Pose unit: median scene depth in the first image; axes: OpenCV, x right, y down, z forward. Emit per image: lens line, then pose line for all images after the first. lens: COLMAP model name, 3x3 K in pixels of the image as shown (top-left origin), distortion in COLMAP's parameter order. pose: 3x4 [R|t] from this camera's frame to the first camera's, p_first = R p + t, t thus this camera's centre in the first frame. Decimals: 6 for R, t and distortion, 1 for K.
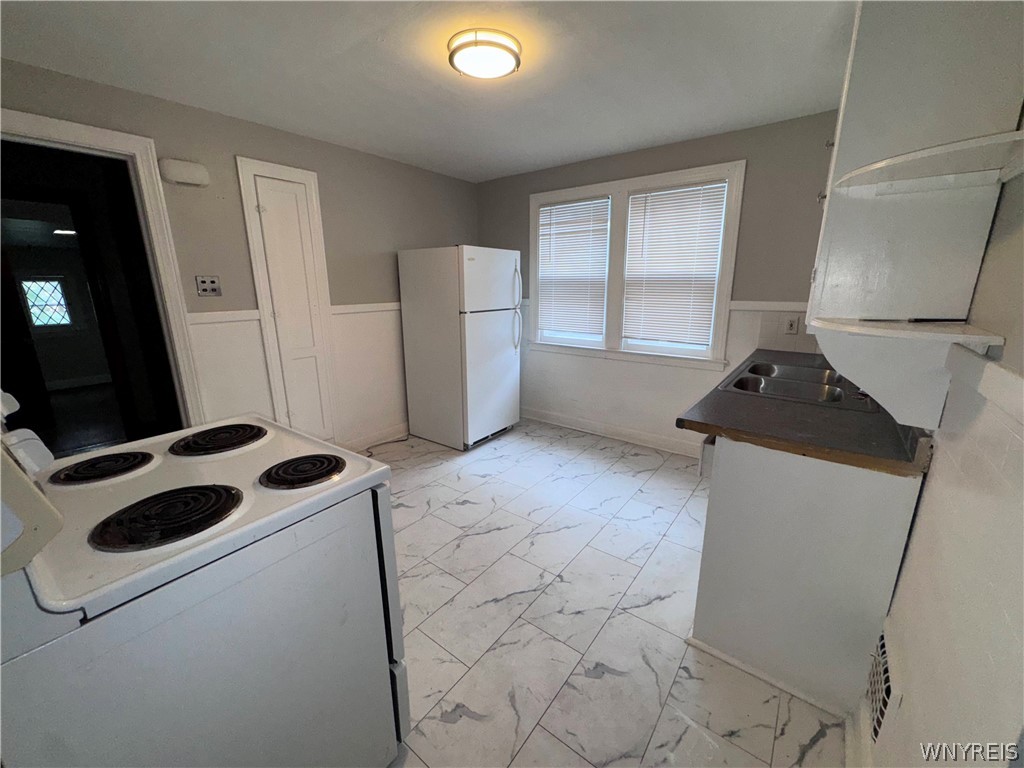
lens RADIAL K [[408.7, 0, 511.0], [0, 408.7, 382.4], [0, 0, 1]] dist [0.000478, 0.000033]
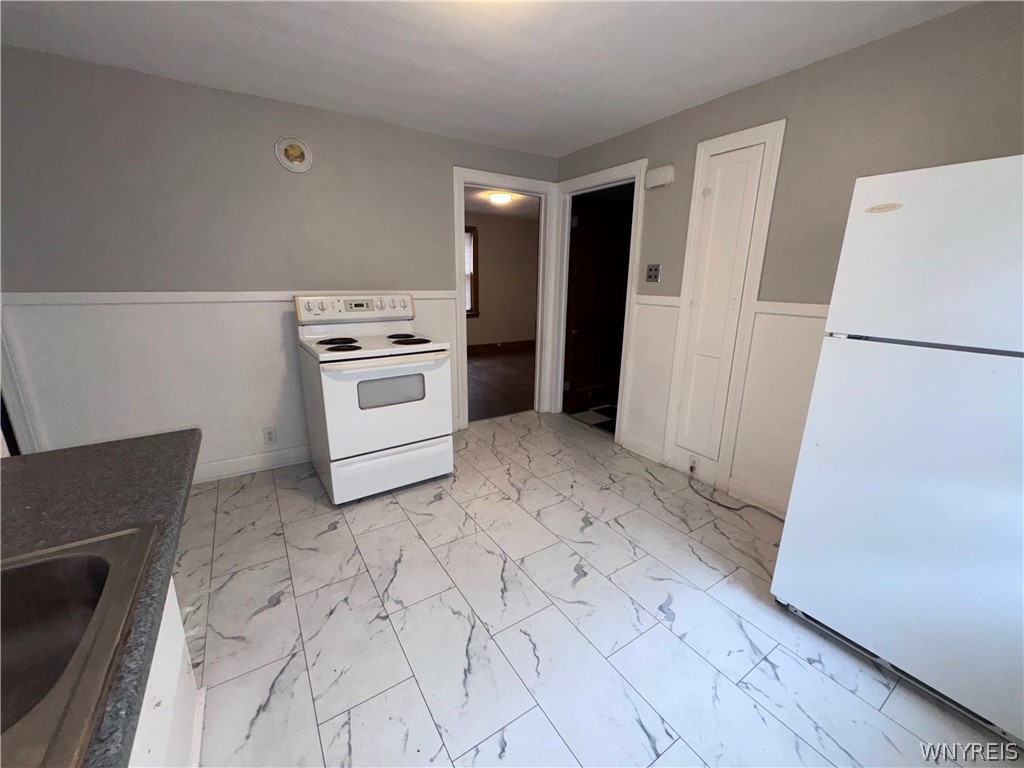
lens RADIAL K [[408.7, 0, 511.0], [0, 408.7, 382.4], [0, 0, 1]] dist [0.000478, 0.000033]
pose [[-0.332083, 0.238555, -0.912586, 0.453885], [-0.235018, 0.916053, 0.324983, -0.196893], [0.913503, 0.322396, -0.248141, 0.857717]]
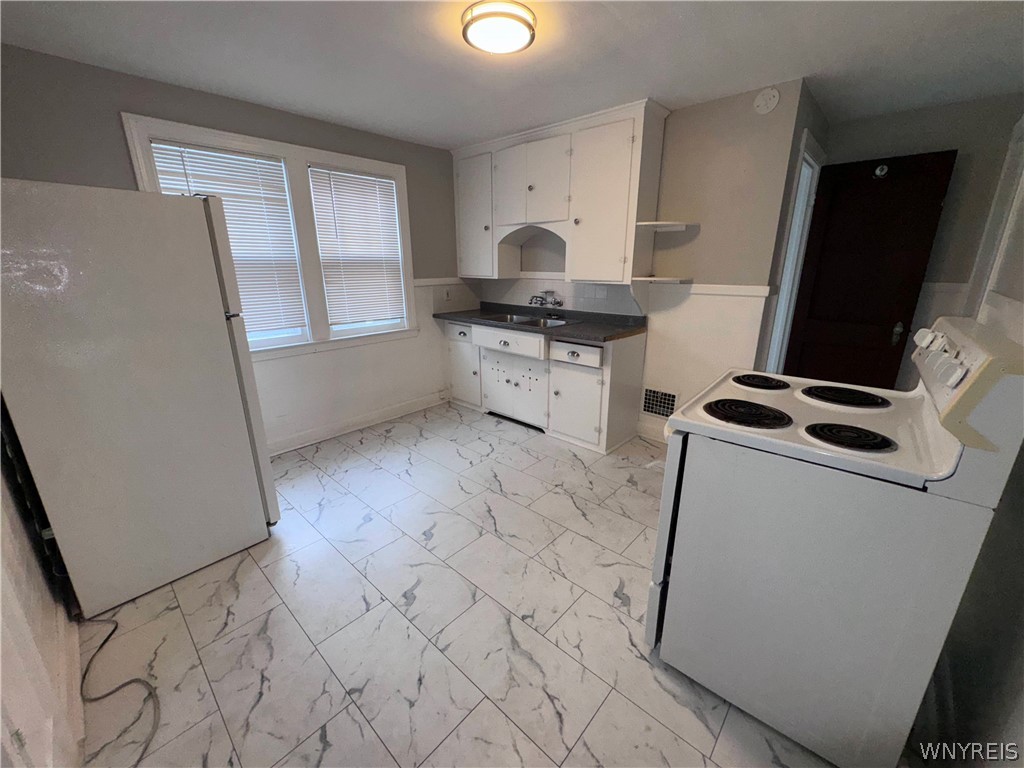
lens RADIAL K [[408.7, 0, 511.0], [0, 408.7, 382.4], [0, 0, 1]] dist [0.000478, 0.000033]
pose [[0.084190, -0.274501, 0.957894, -0.717286], [0.244052, 0.937709, 0.247267, -0.137341], [-0.966101, 0.212959, 0.145939, 0.585594]]
